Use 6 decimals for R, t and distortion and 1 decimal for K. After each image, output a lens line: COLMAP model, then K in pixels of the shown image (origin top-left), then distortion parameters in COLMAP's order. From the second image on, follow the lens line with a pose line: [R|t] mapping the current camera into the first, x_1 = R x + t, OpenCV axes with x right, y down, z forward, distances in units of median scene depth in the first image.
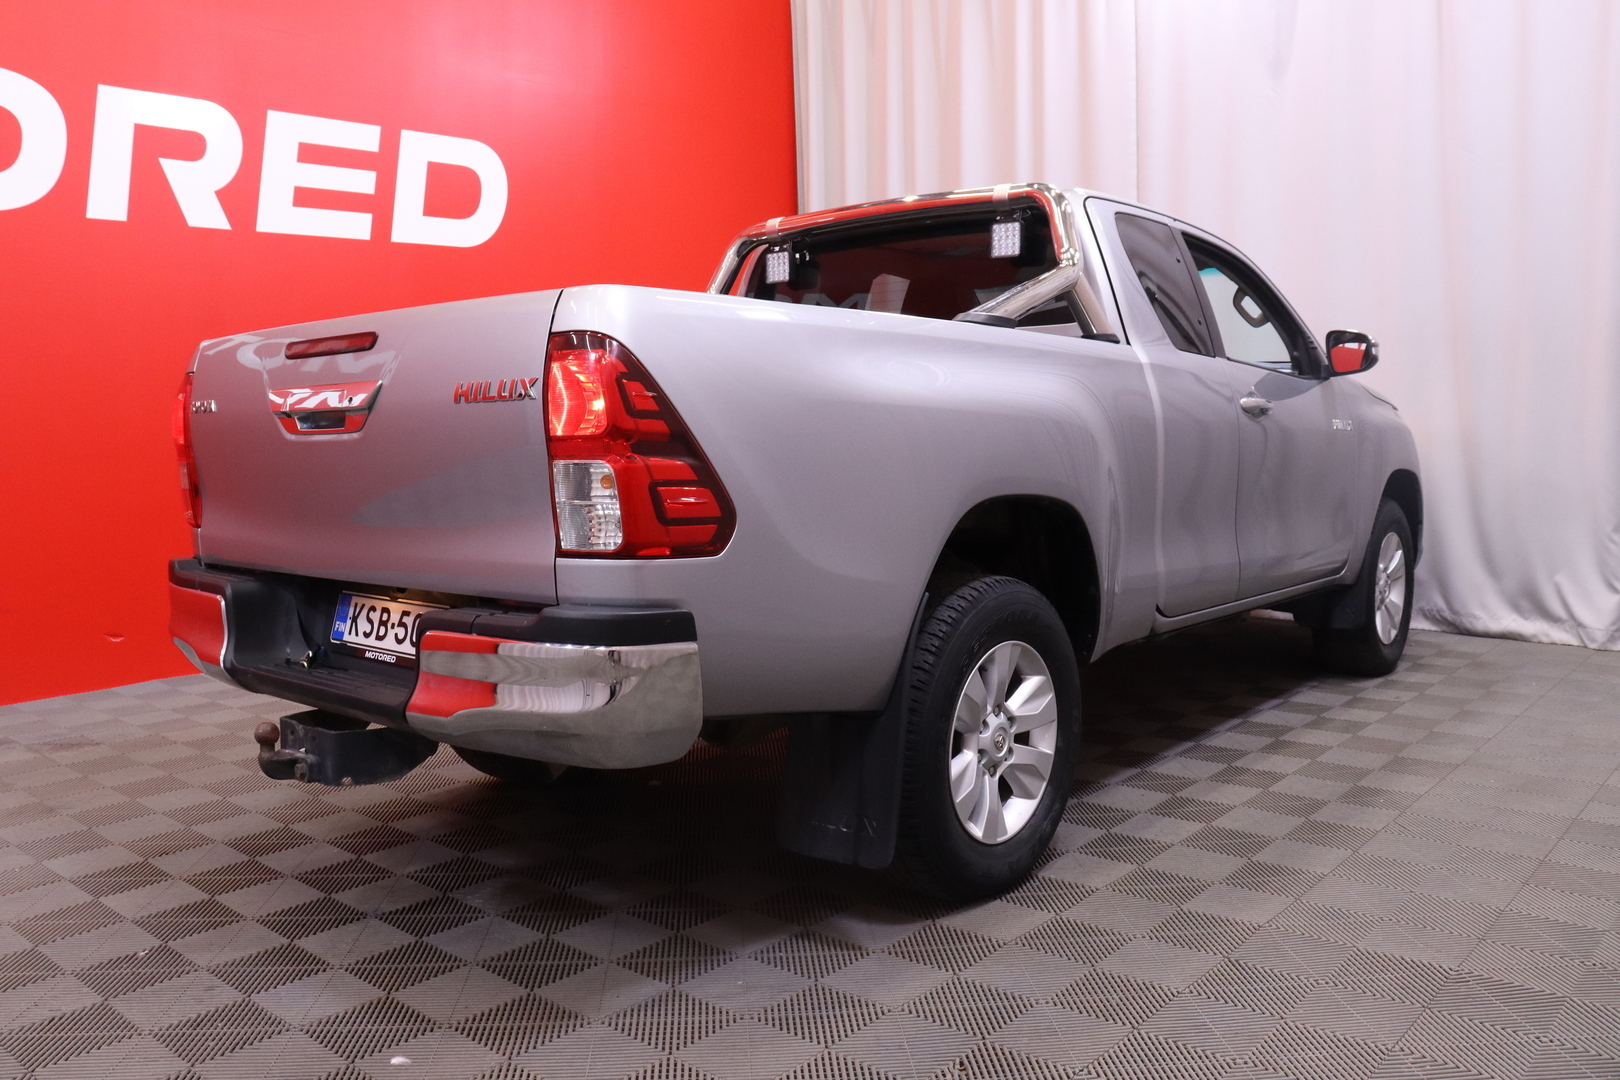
lens RADIAL K [[1324.0, 0, 810.0], [0, 1324.0, 540.0], [0, 0, 1]] dist [-0.140989, -0.004036]
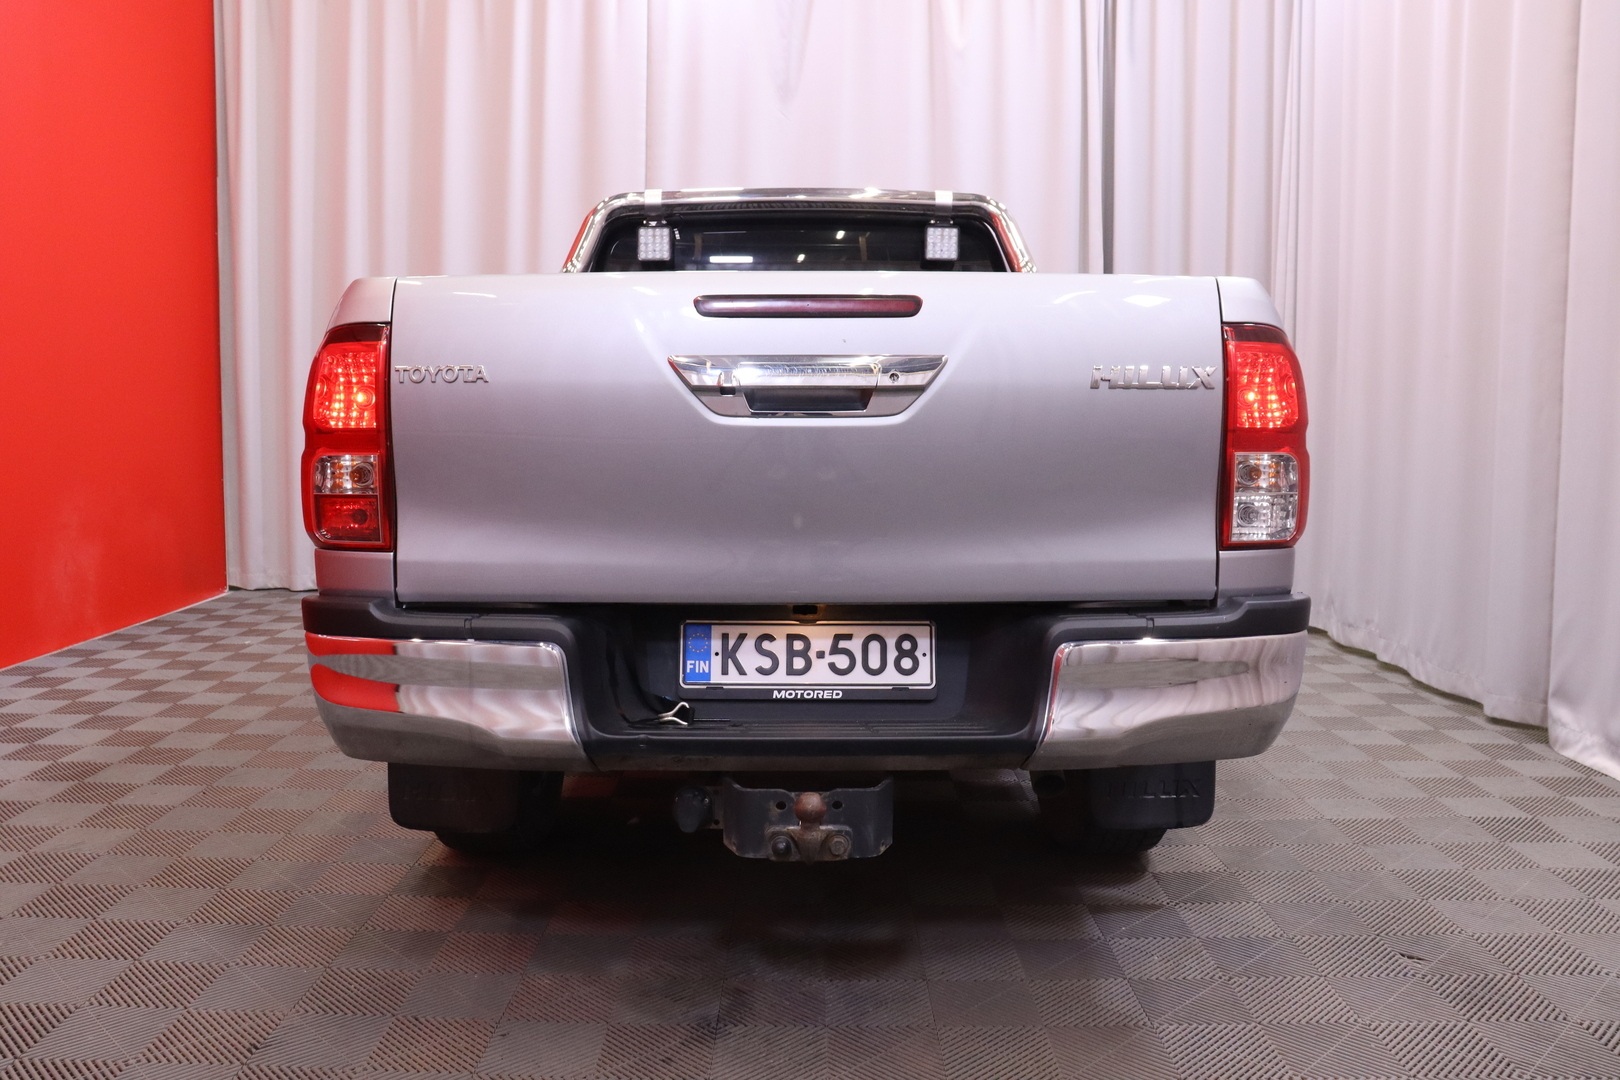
lens RADIAL K [[1333.2, 0, 809.1], [0, 1333.2, 567.0], [0, 0, 1]] dist [-0.156277, 0.003693]
pose [[0.747519, -0.057007, 0.661790, -0.840460], [0.044103, 0.998371, 0.036184, -0.018407], [-0.662775, 0.002139, 0.748816, 0.367931]]
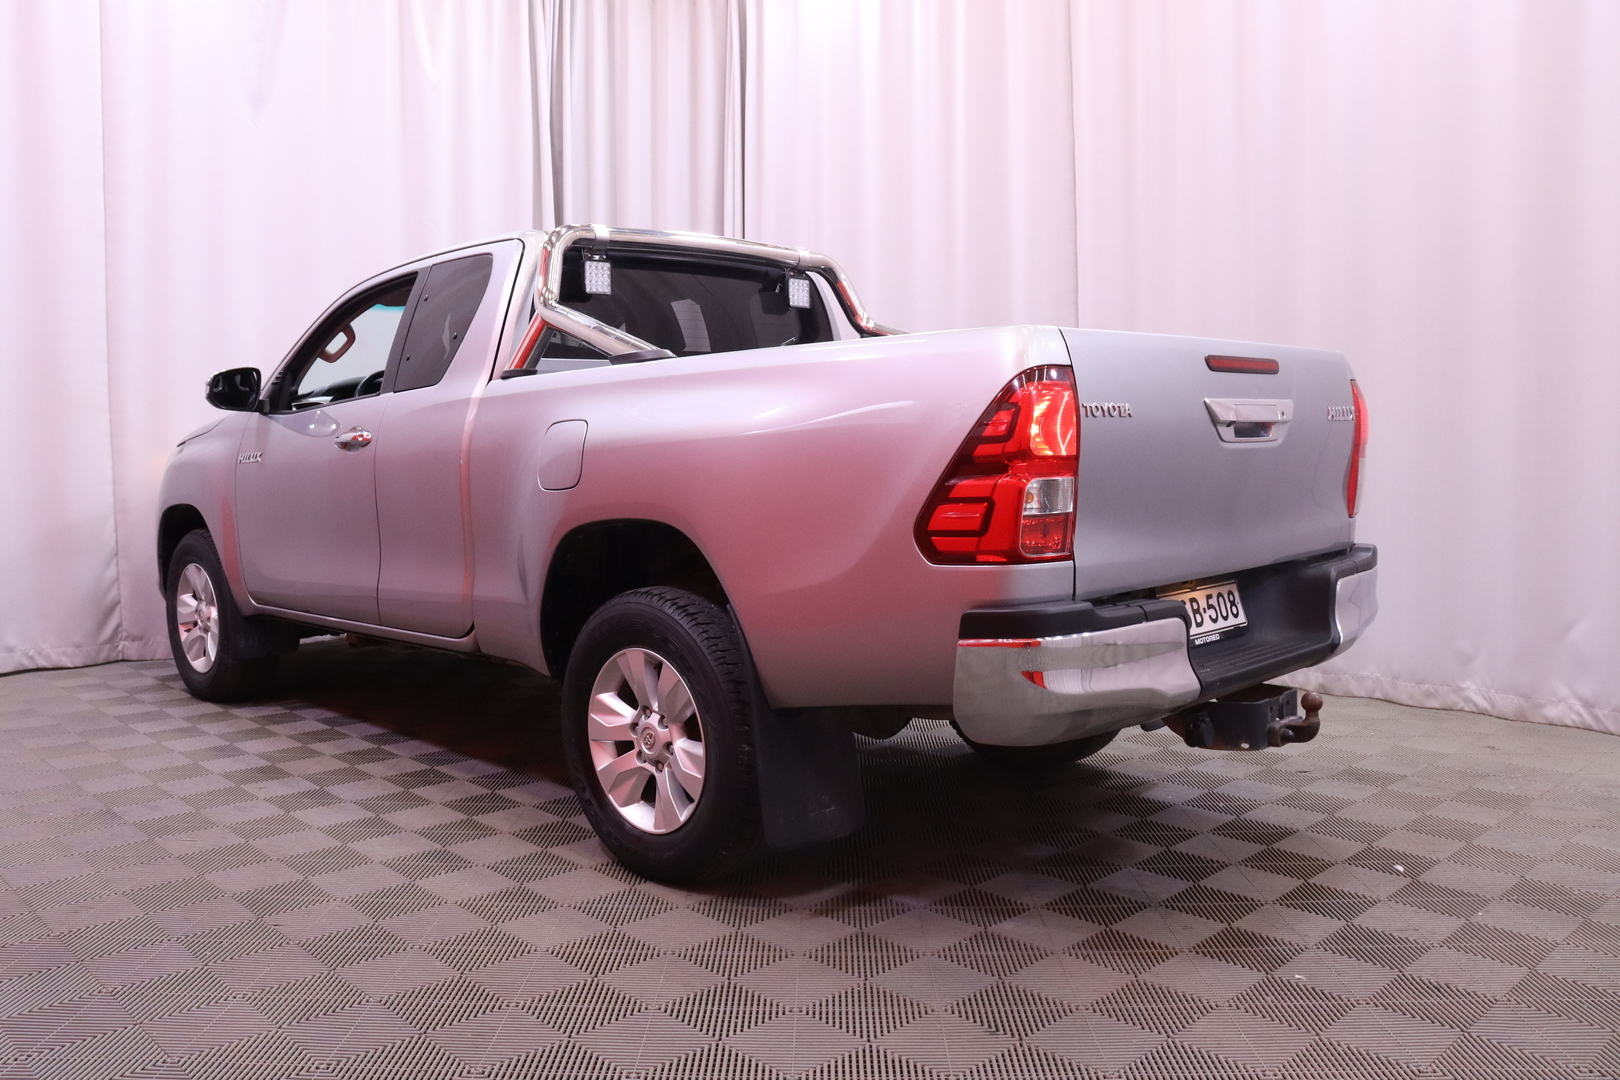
lens RADIAL K [[1276.6, 0, 810.0], [0, 1276.6, 540.0], [0, 0, 1]] dist [-0.137401, 0.120343]
pose [[0.122499, -0.075405, 0.989600, -1.378930], [0.098279, 0.993130, 0.063508, -0.093353], [-0.987591, 0.089478, 0.129068, 1.121457]]
